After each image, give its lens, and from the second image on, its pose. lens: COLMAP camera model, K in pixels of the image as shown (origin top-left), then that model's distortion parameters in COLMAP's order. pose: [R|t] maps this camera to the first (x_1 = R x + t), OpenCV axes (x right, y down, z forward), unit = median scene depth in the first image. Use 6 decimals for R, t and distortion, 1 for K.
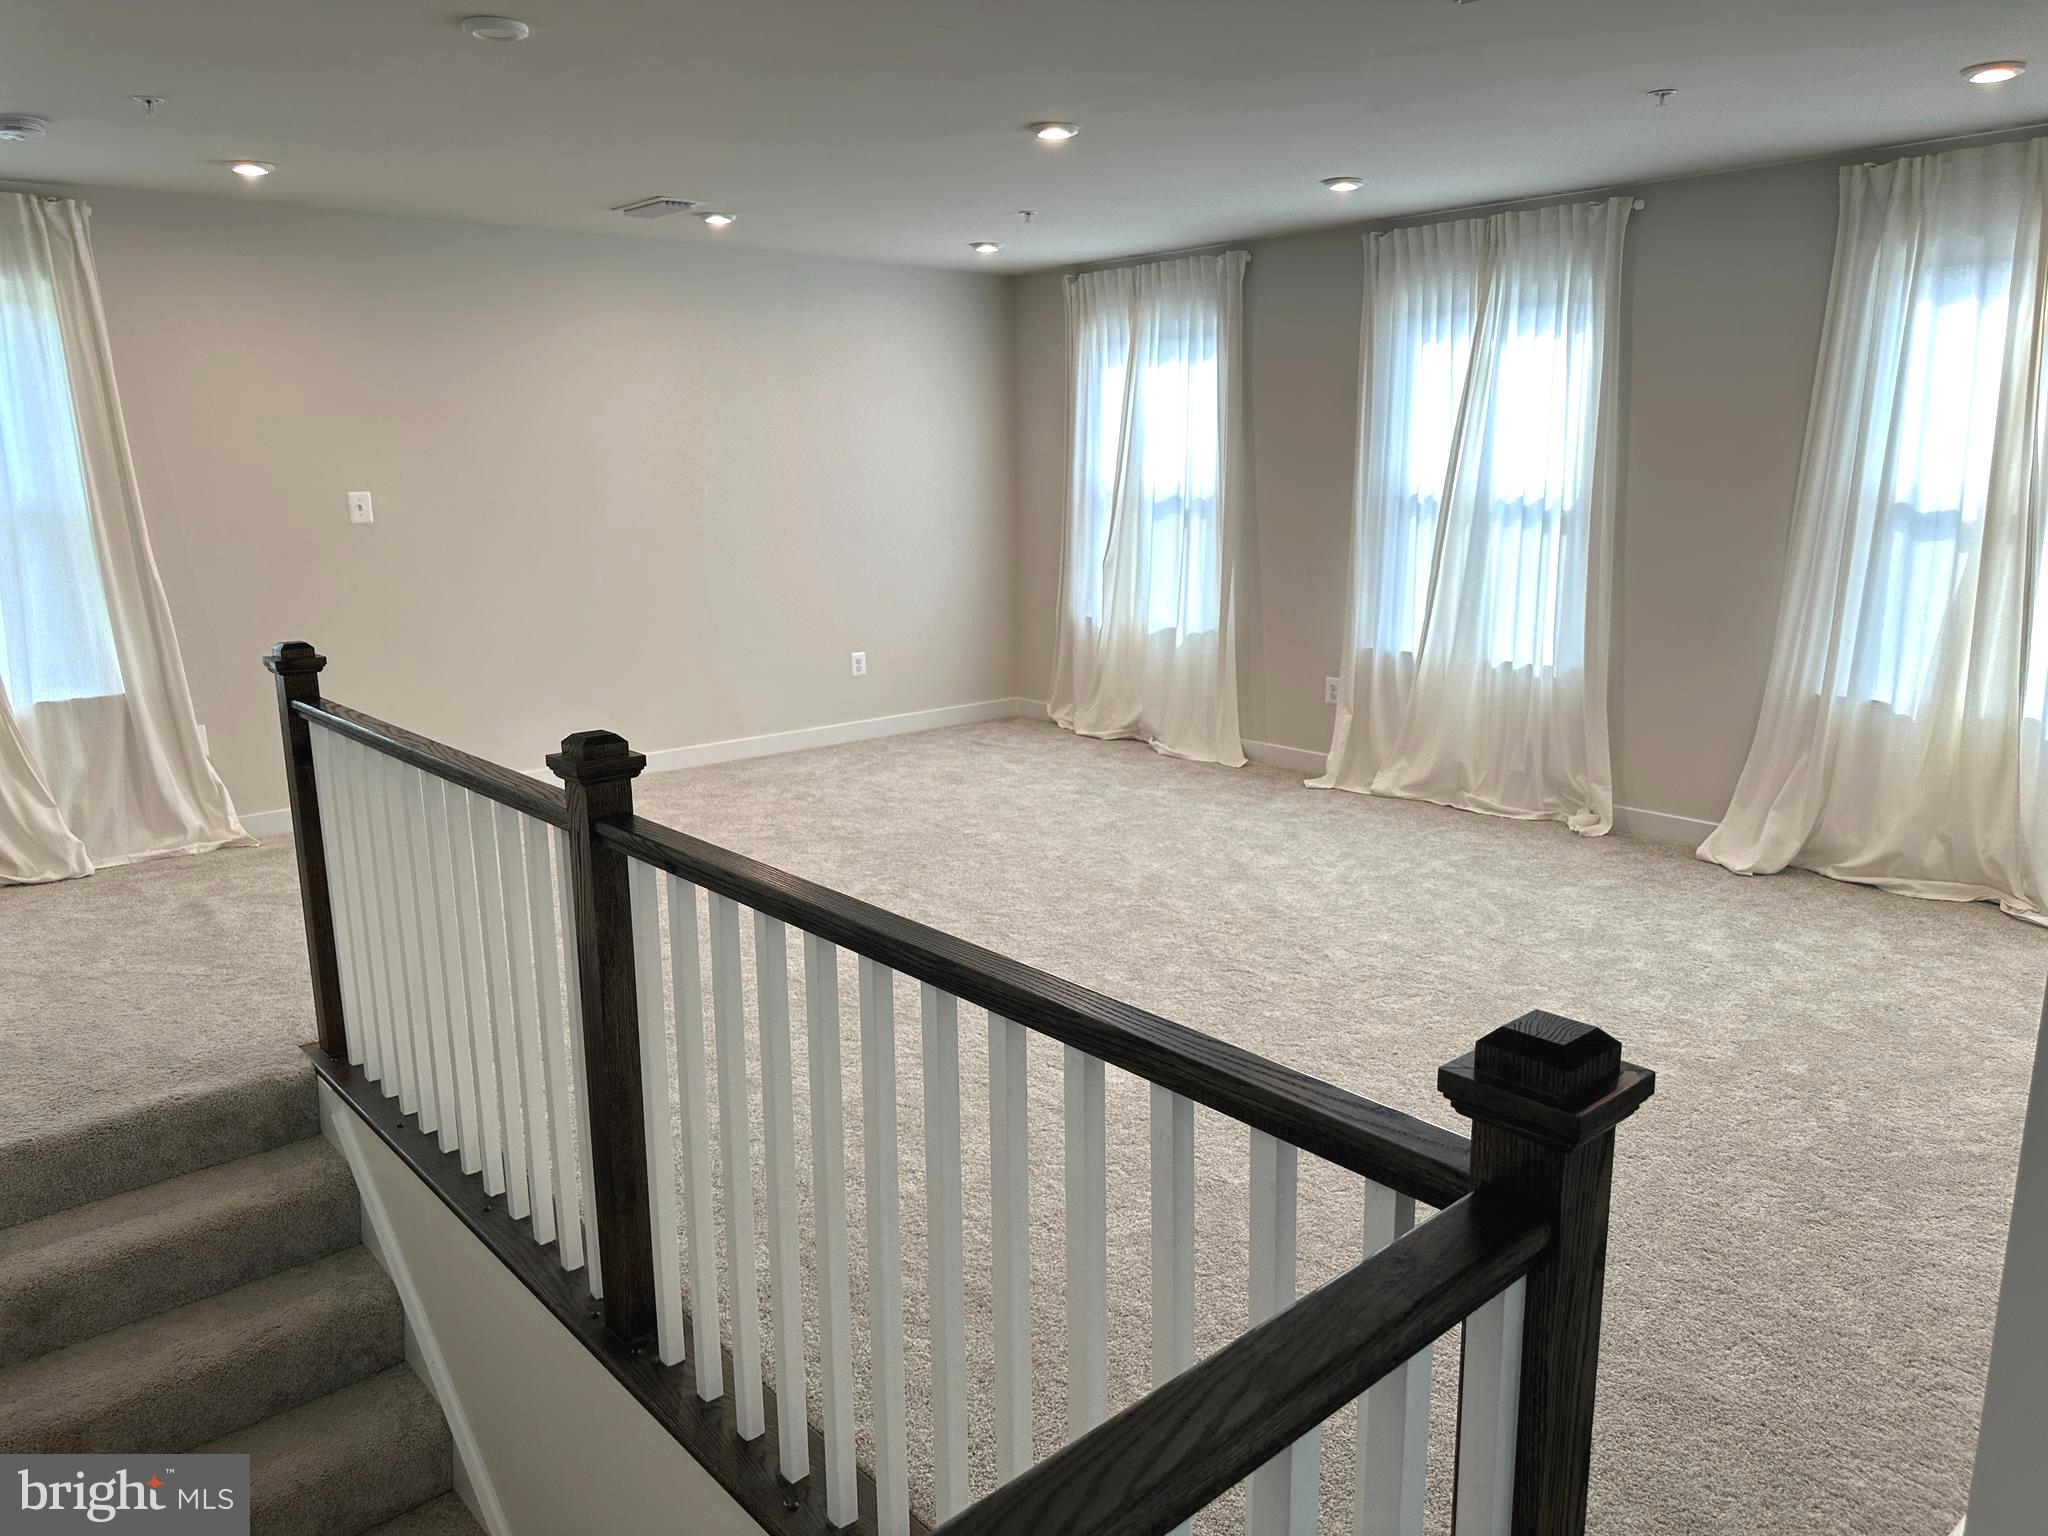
lens RADIAL K [[1422.4, 0, 1024.0], [0, 1422.4, 768.0], [0, 0, 1]] dist [0.067678, -0.100199]
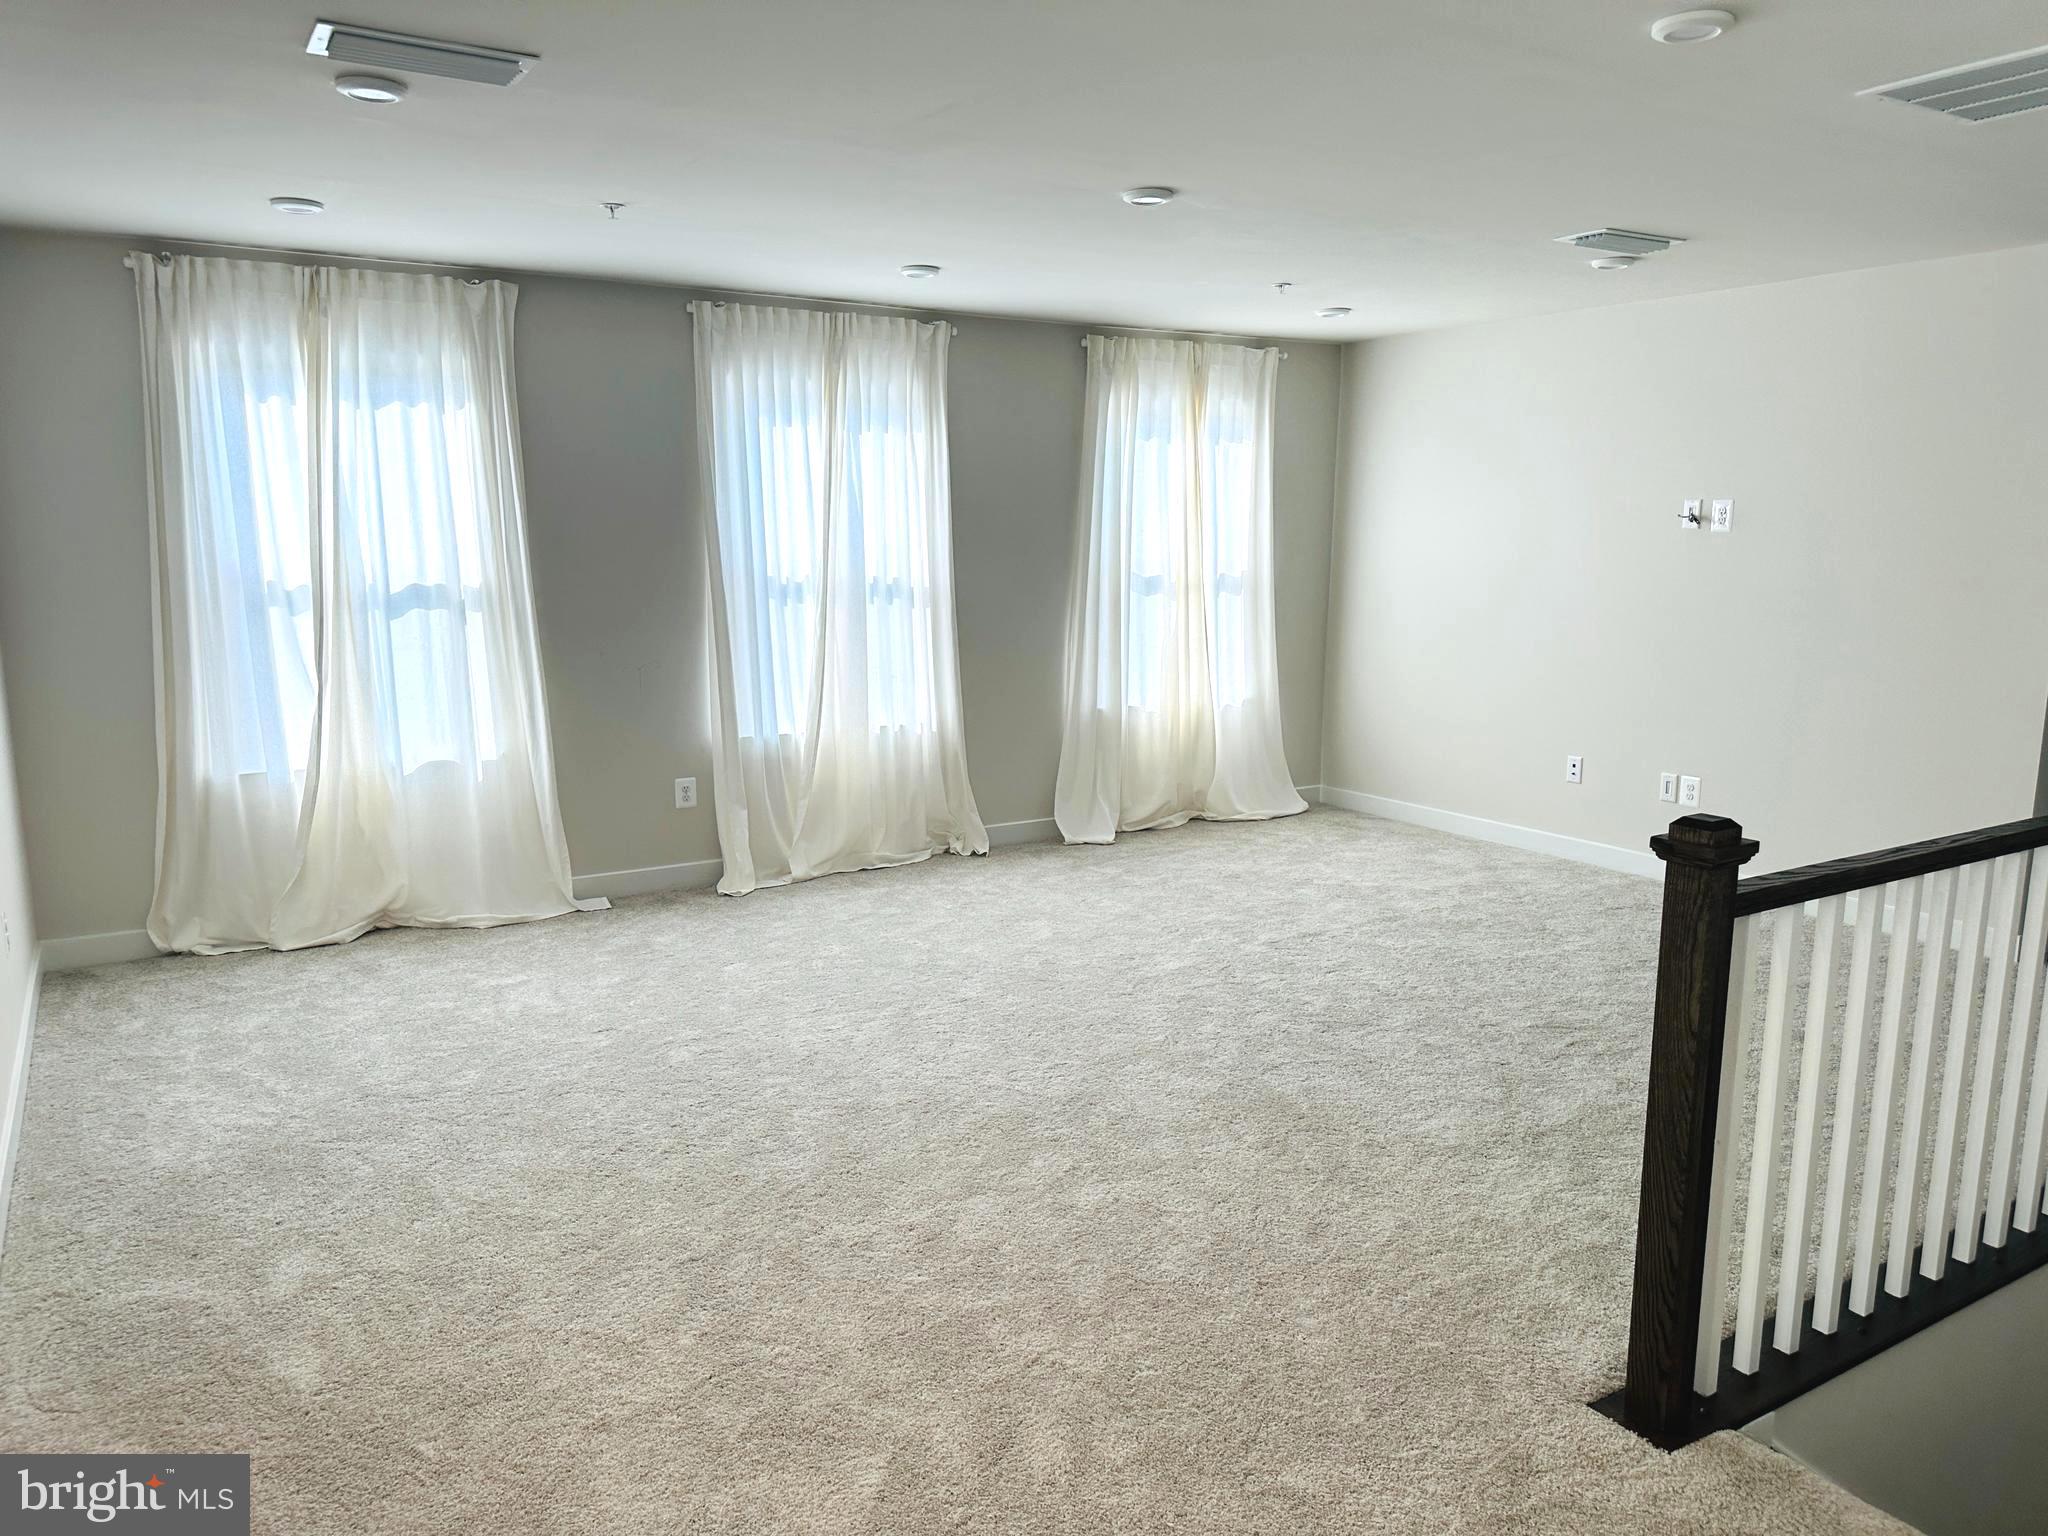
lens RADIAL K [[1423.8, 0, 1022.9], [0, 1423.8, 852.7], [0, 0, 1]] dist [0.000726, -0.037318]
pose [[0.162944, -0.201699, 0.965798, -0.694582], [0.210774, 0.963399, 0.165638, -0.134671], [-0.963859, 0.176576, 0.199493, 0.676981]]
